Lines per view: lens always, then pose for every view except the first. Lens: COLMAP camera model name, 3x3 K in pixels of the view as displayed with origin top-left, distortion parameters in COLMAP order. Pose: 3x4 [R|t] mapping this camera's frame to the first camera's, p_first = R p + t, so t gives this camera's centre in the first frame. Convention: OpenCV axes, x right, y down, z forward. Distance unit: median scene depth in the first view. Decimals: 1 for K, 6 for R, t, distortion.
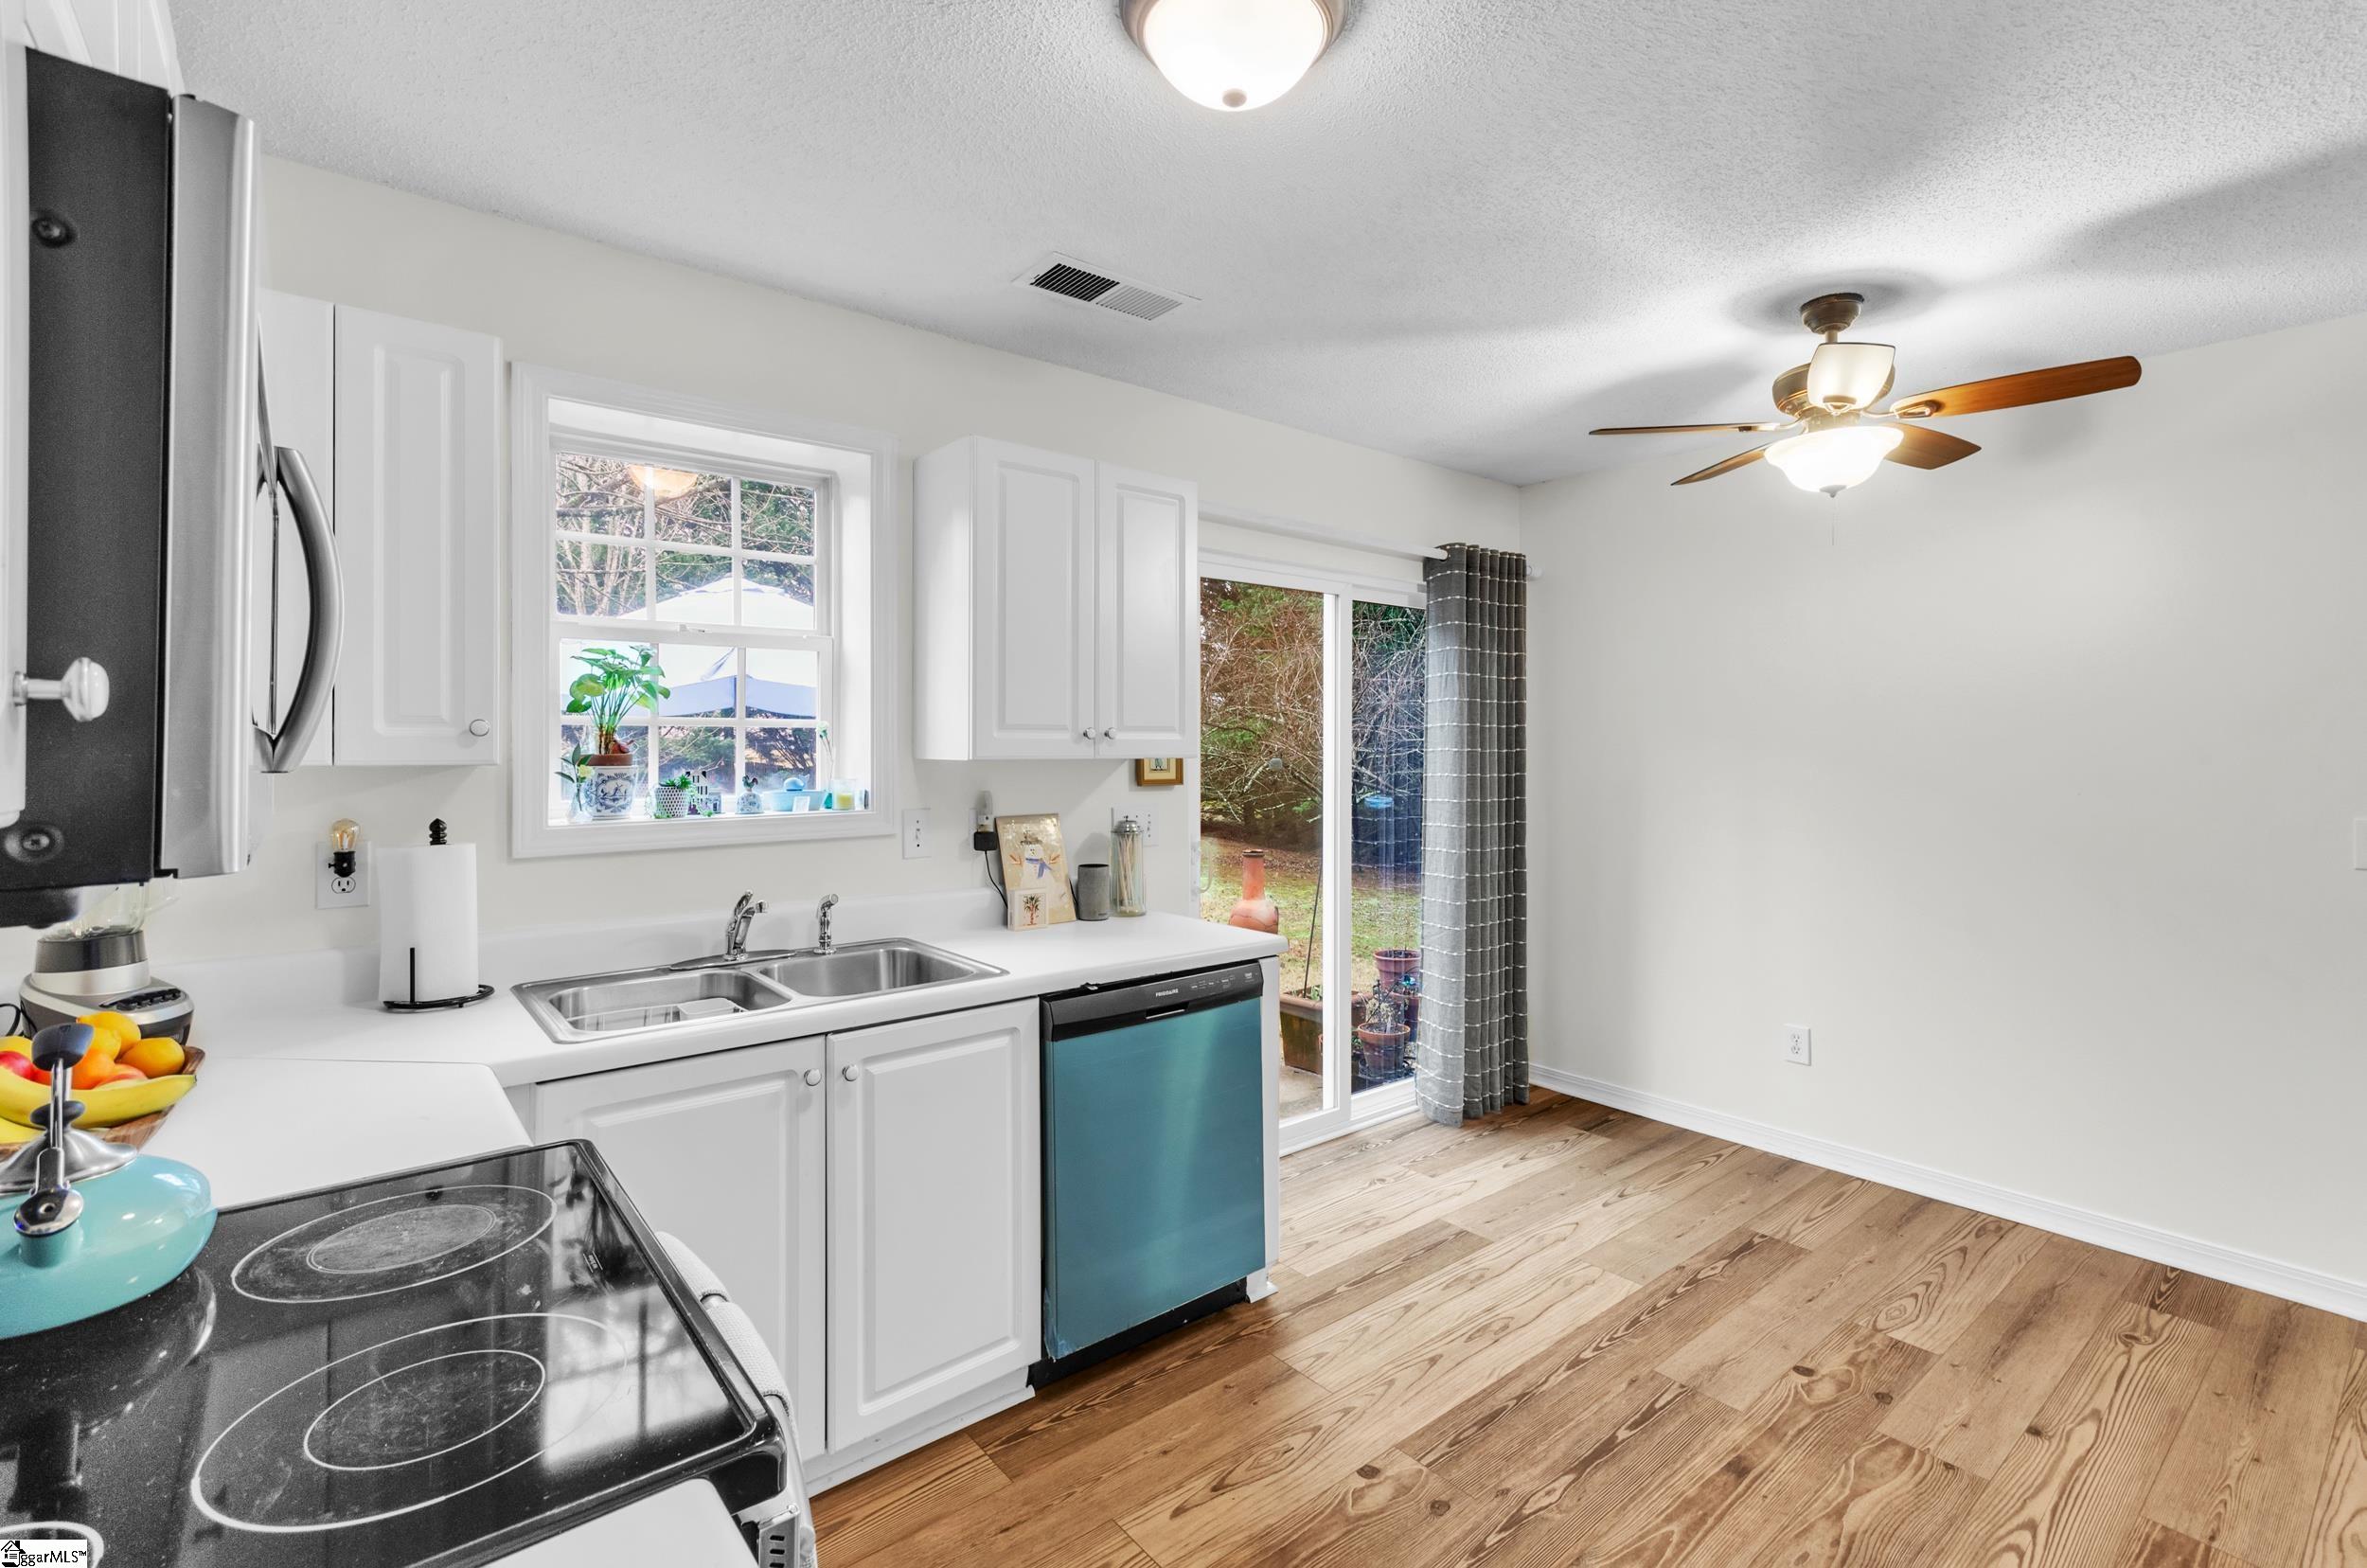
lens RADIAL K [[1047.8, 0, 1181.5], [0, 1047.8, 760.5], [0, 0, 1]] dist [-0.000328, 0.000134]
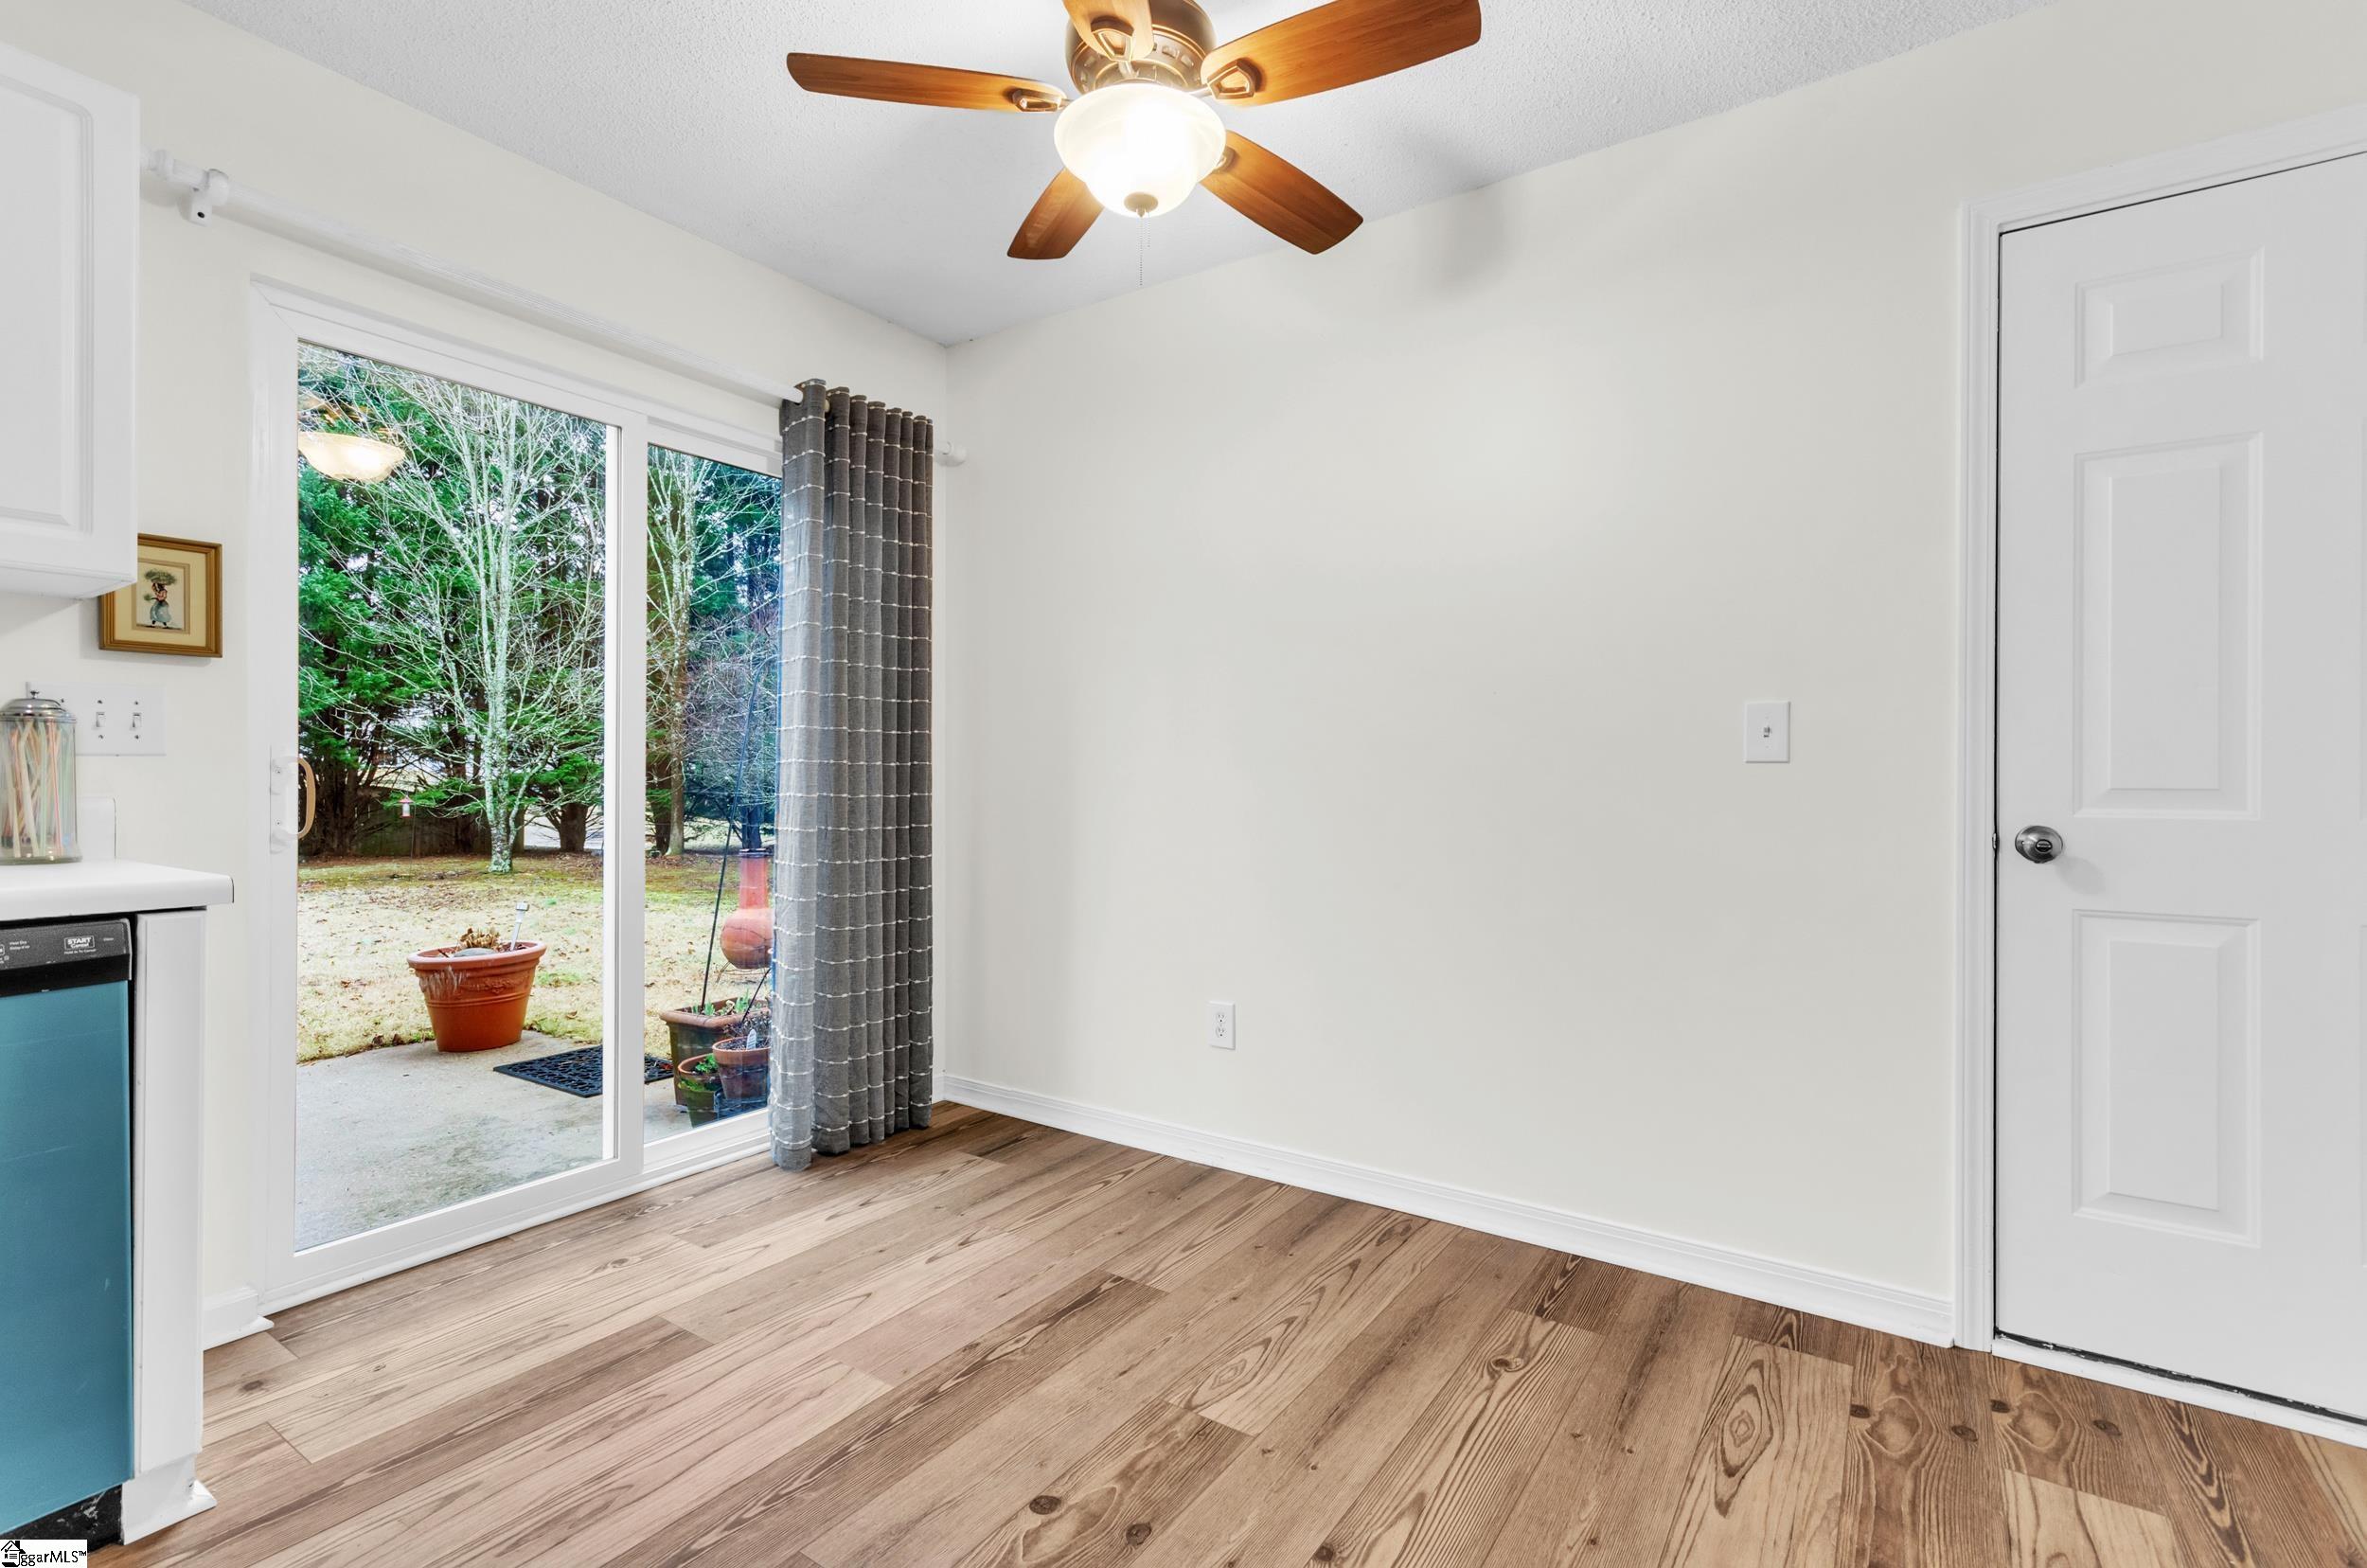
lens RADIAL K [[1037.9, 0, 1185.3], [0, 1037.9, 813.1], [0, 0, 1]] dist [0.002116, 0.000178]
pose [[0.957312, -0.004867, 0.289016, 0.383487], [0.001300, 0.999921, 0.012535, 0.113374], [-0.289054, -0.011624, 0.957242, 0.282003]]
